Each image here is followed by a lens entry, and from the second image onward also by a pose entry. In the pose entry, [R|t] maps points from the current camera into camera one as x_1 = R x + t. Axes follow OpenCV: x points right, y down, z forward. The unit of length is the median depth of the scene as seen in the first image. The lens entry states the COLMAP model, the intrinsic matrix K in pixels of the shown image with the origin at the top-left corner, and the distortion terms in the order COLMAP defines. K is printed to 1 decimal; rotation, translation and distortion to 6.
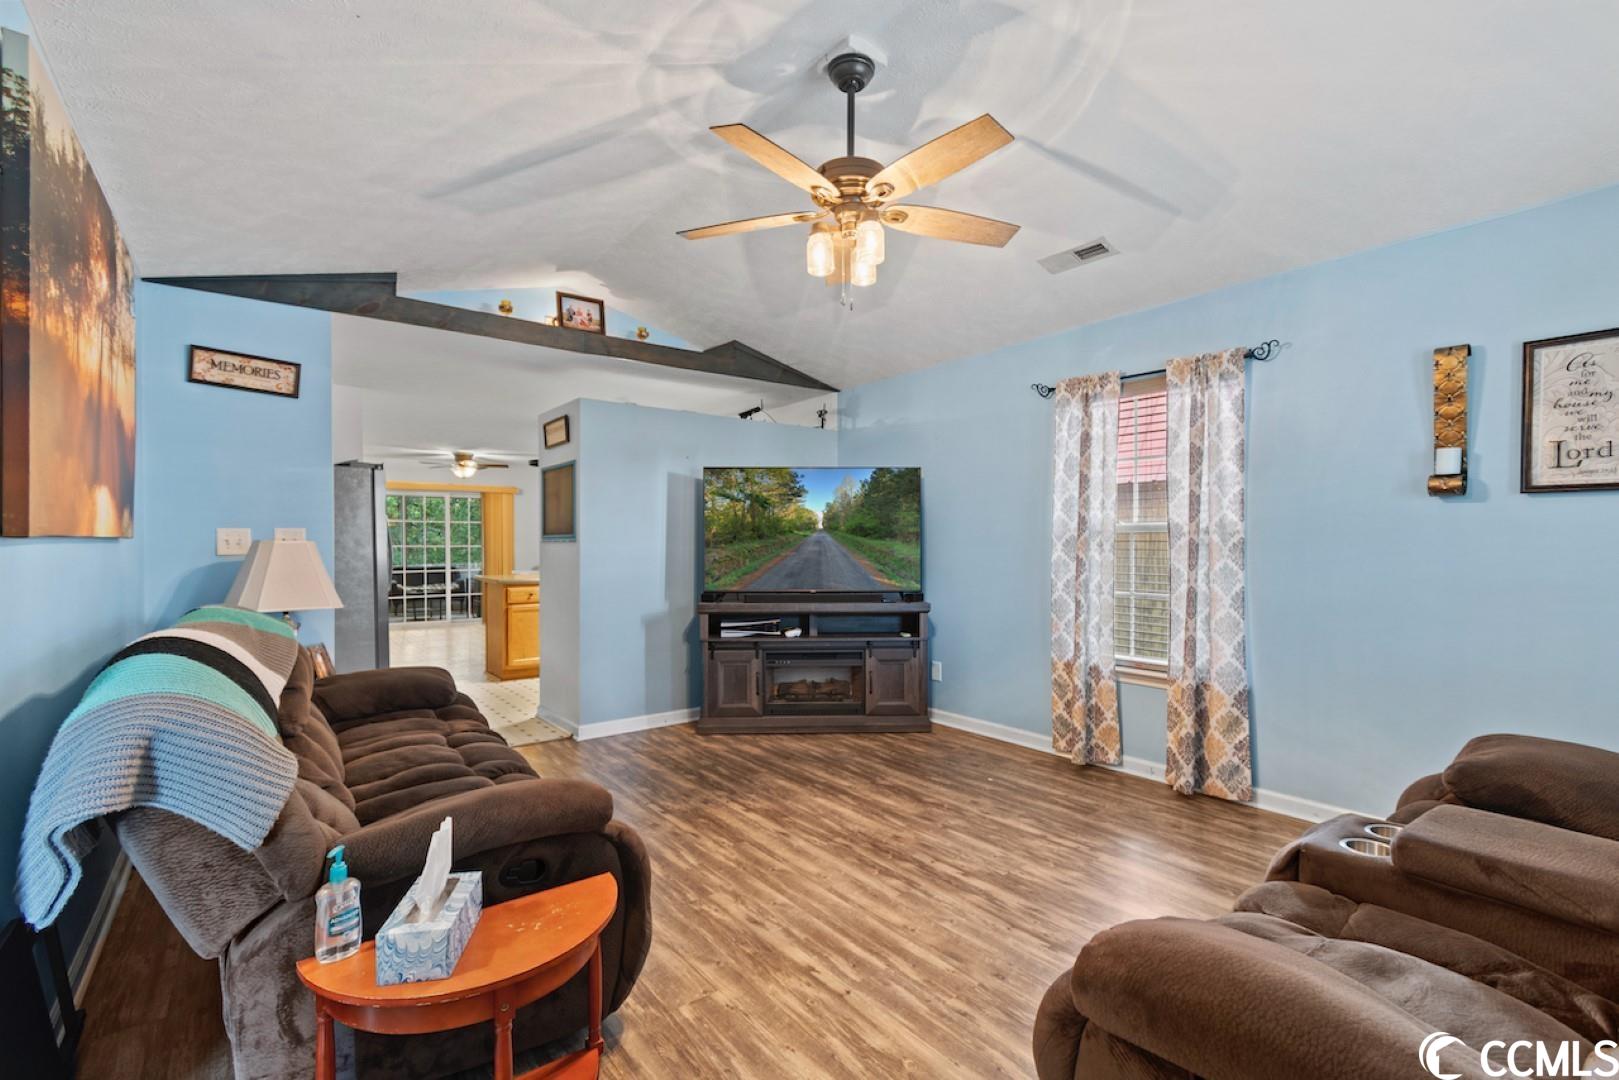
lens RADIAL K [[729.5, 0, 809.5], [0, 729.5, 540.0], [0, 0, 1]] dist [0.002000, 0.000010]
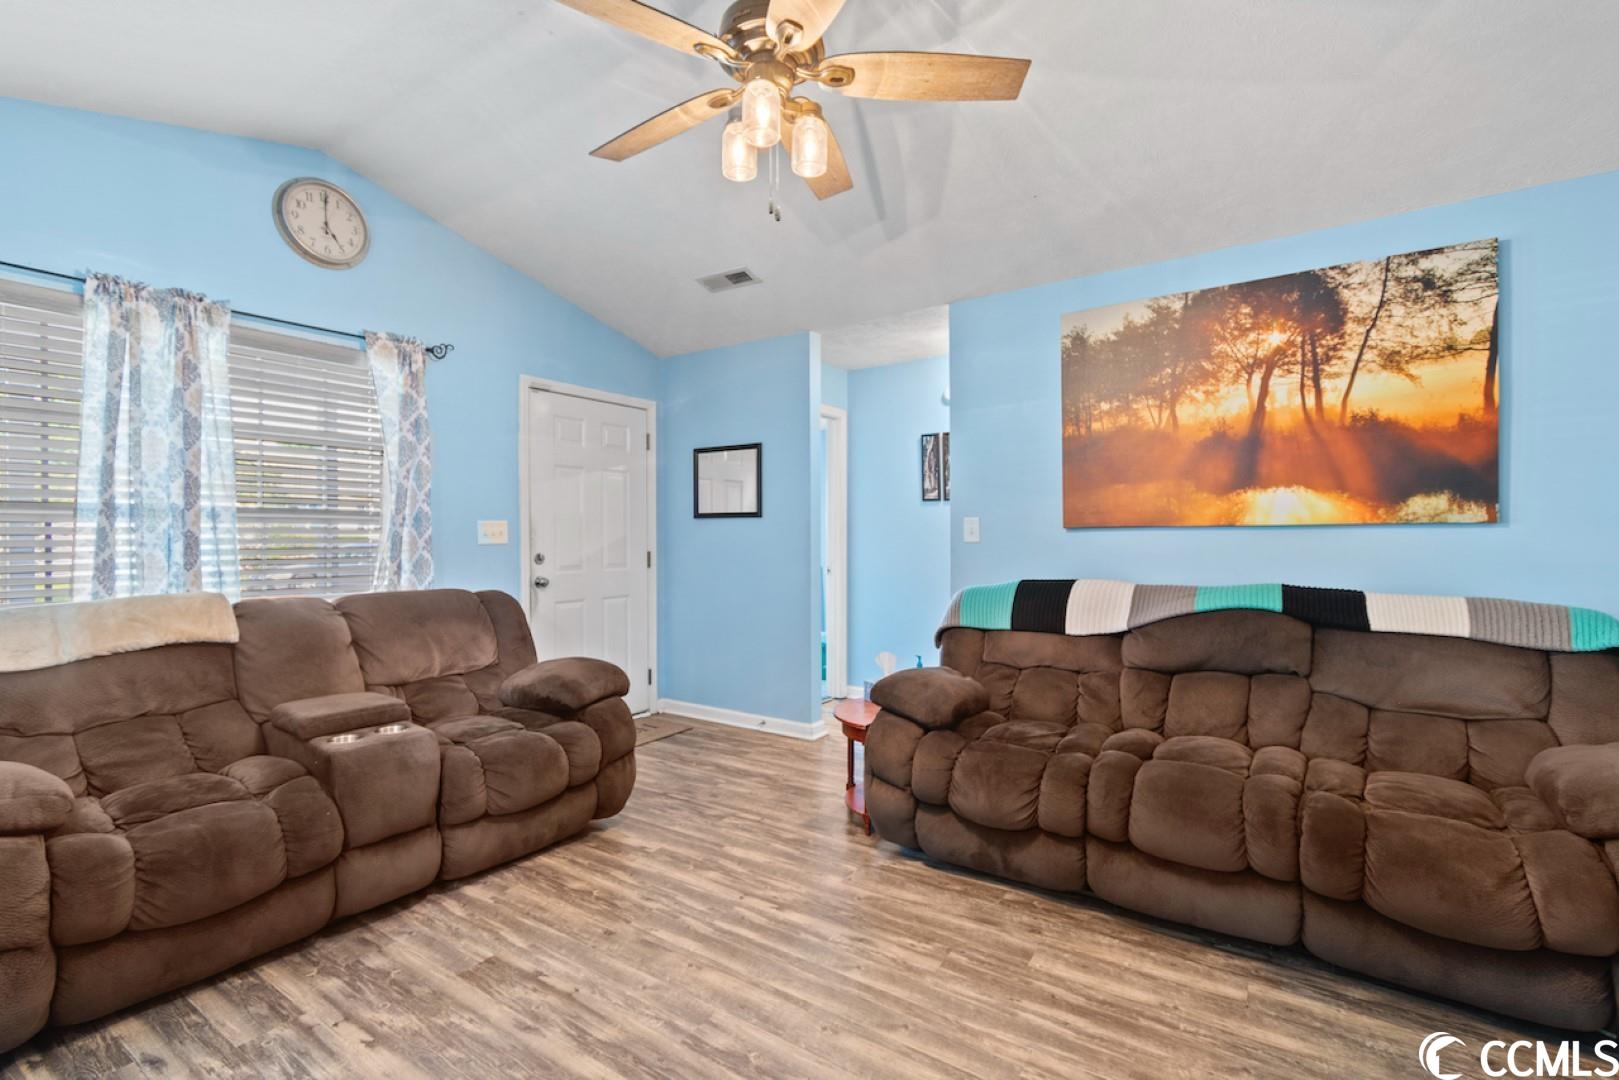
lens RADIAL K [[720.9, 0, 805.0], [0, 720.9, 540.5], [0, 0, 1]] dist [0.002044, -0.000333]
pose [[-0.949813, 0.008710, -0.312696, 0.166510], [0.007566, 0.999960, 0.004870, 0.006459], [0.312726, 0.002260, -0.949841, 1.118259]]
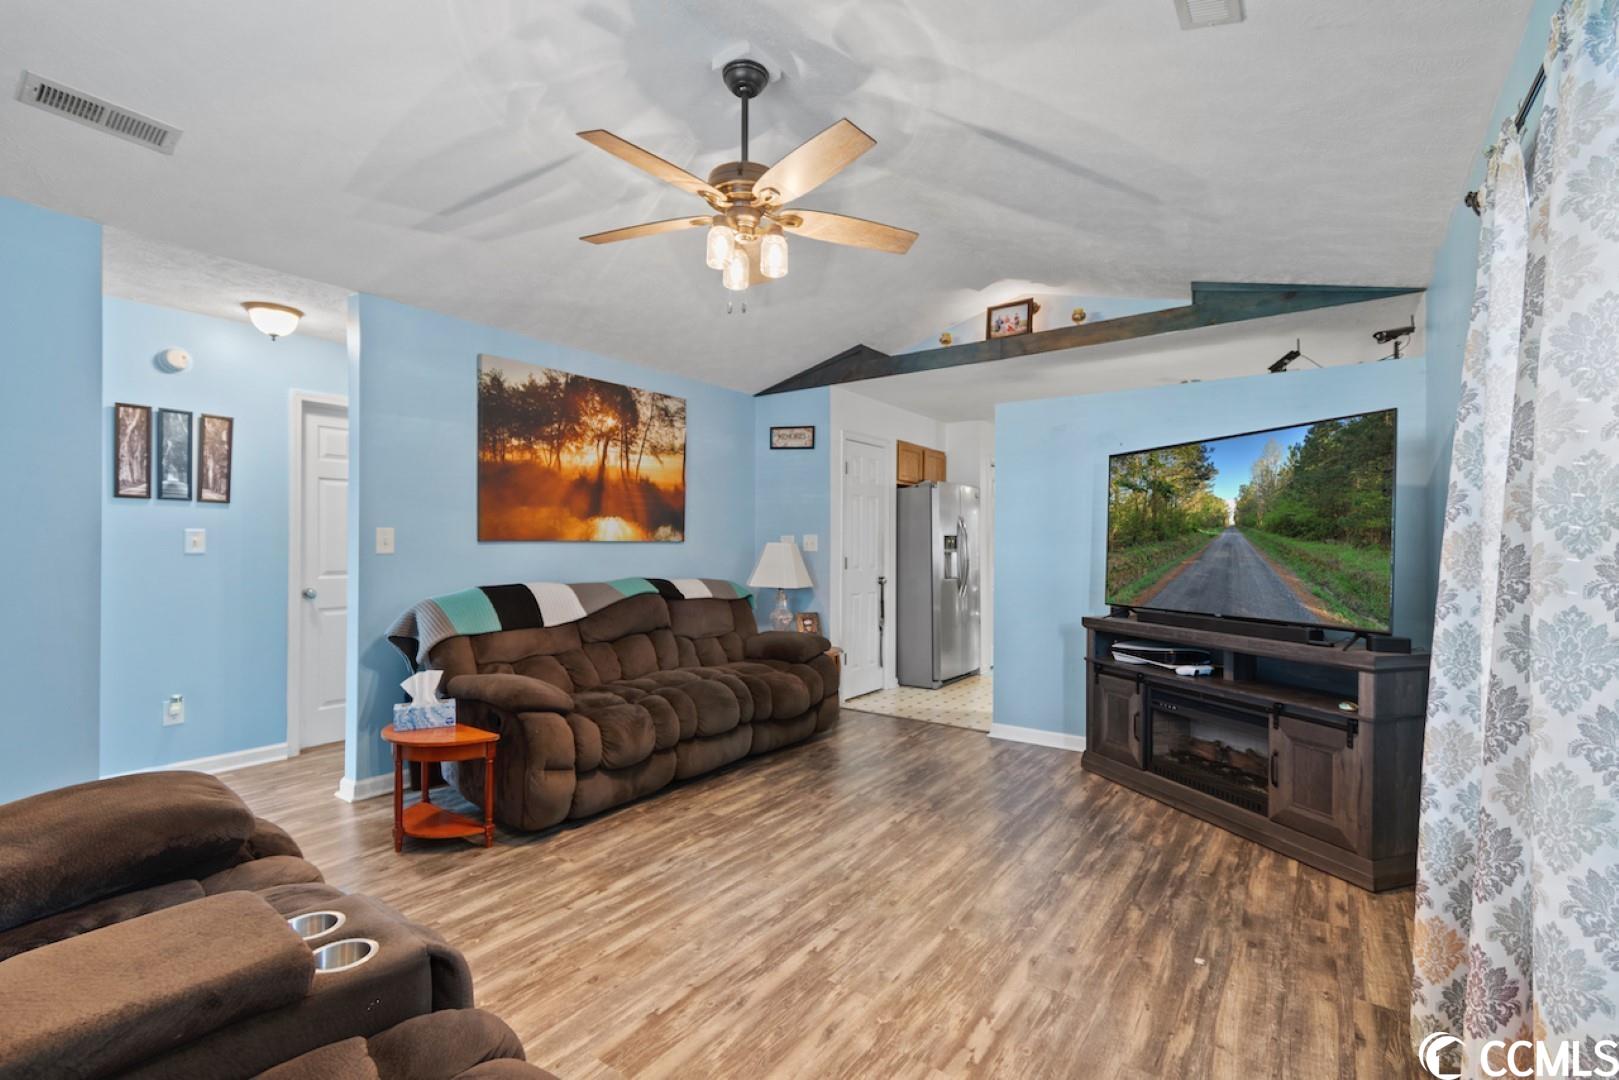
lens RADIAL K [[720.9, 0, 805.0], [0, 720.9, 540.5], [0, 0, 1]] dist [0.002044, -0.000333]
pose [[0.284152, -0.004794, -0.958767, 0.681603], [-0.000182, 0.999987, -0.005054, 0.003012], [0.958779, 0.001610, 0.284147, 0.529089]]
